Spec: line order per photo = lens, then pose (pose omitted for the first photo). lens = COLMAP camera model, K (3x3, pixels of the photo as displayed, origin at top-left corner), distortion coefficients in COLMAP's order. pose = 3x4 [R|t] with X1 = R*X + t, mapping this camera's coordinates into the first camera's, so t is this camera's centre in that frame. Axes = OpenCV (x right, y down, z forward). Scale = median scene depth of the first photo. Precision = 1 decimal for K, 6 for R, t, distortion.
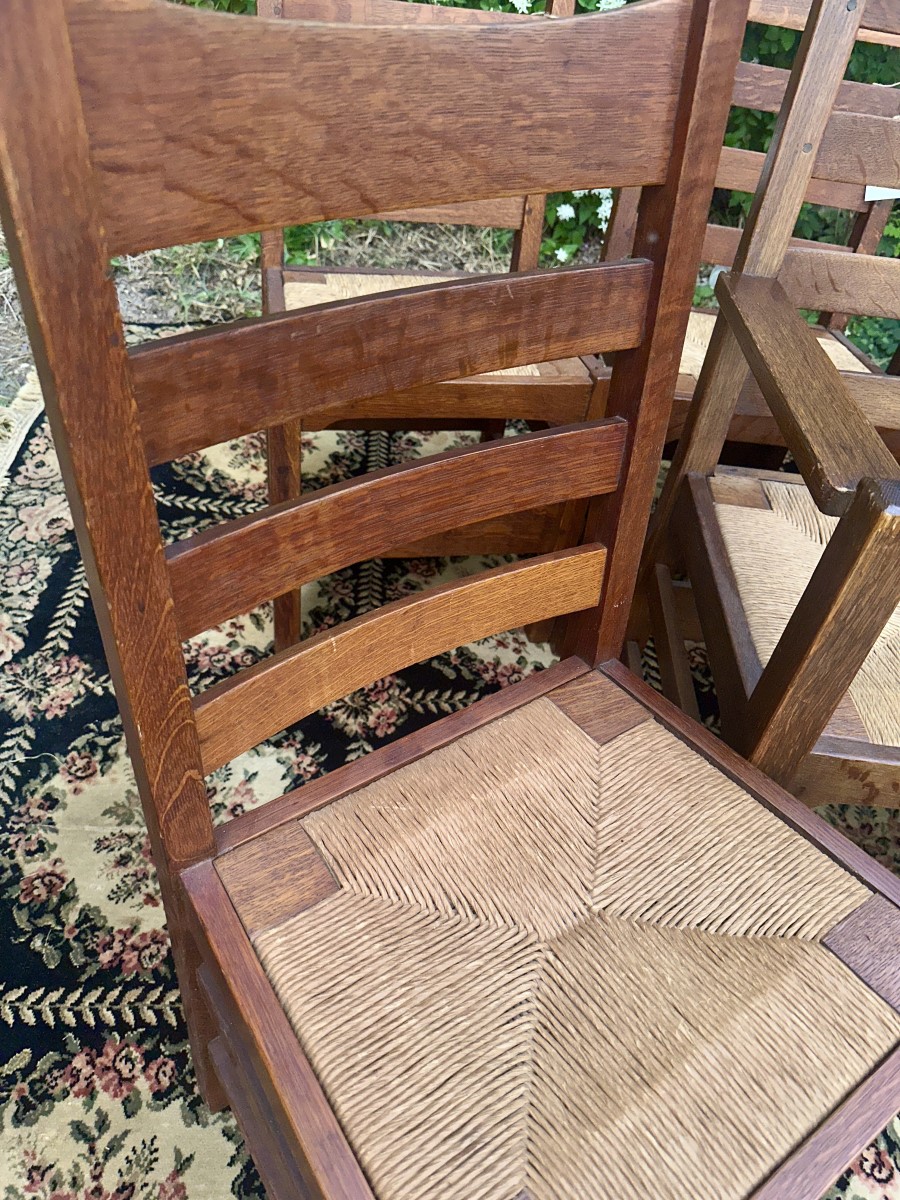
lens RADIAL K [[845.7, 0, 414.4], [0, 845.7, 616.0], [0, 0, 1]] dist [-0.000162, -0.001294]
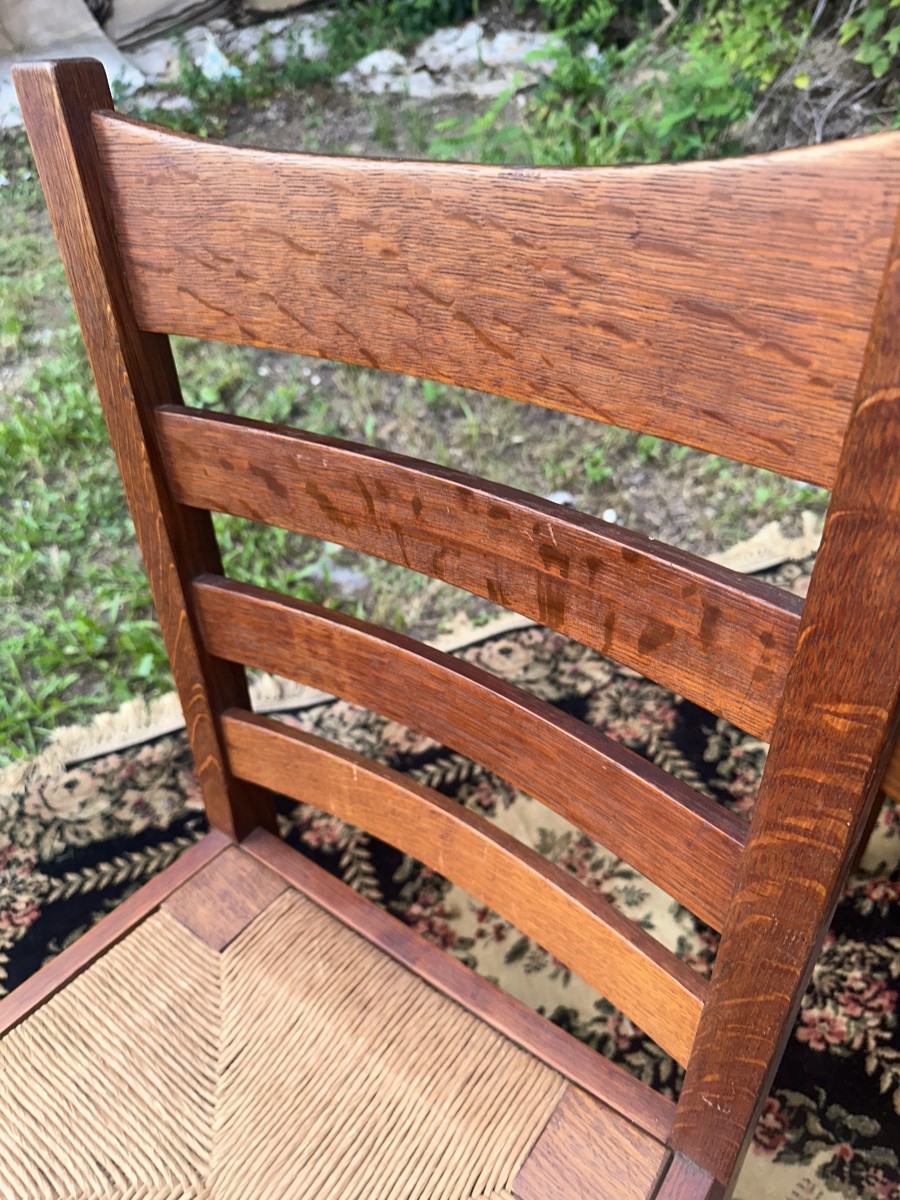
lens RADIAL K [[845.7, 0, 414.4], [0, 845.7, 616.0], [0, 0, 1]] dist [-0.000162, -0.001294]
pose [[0.296410, 0.512051, -0.806192, 0.748230], [-0.532430, 0.789378, 0.305615, -0.542729], [0.792880, 0.338654, 0.506611, 0.667394]]
